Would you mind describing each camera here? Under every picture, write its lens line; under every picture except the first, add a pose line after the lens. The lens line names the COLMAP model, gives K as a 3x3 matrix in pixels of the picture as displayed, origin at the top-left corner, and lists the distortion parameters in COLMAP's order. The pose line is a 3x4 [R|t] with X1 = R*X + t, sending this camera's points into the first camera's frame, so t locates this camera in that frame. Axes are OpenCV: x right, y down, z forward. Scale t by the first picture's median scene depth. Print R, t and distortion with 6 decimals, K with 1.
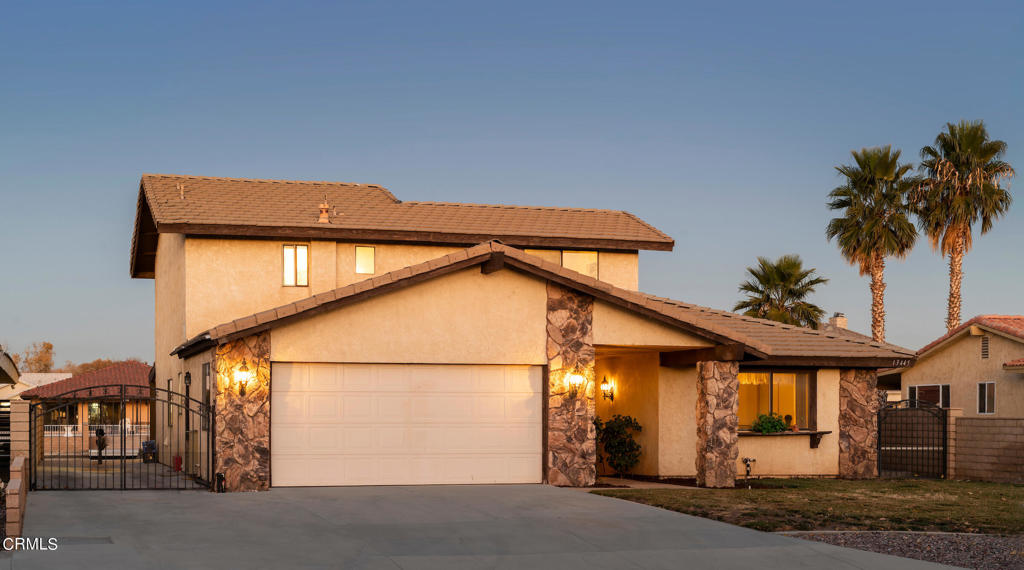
lens RADIAL K [[1632.2, 0, 512.0], [0, 1632.2, 285.9], [0, 0, 1]] dist [-0.008095, 0.000000]
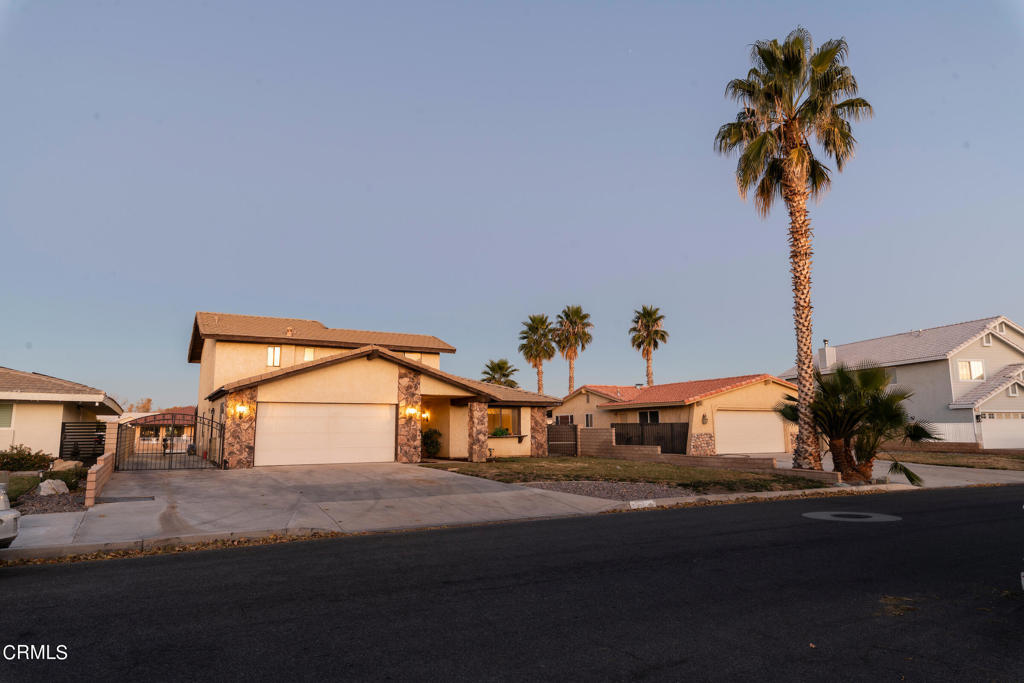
lens RADIAL K [[624.0, 0, 513.1], [0, 624.0, 318.9], [0, 0, 1]] dist [-0.003404, 0.001905]
pose [[0.974766, 0.031315, 0.221021, -0.014203], [-0.007910, 0.994335, -0.105994, 0.022545], [-0.223088, 0.101572, 0.969492, 0.173748]]
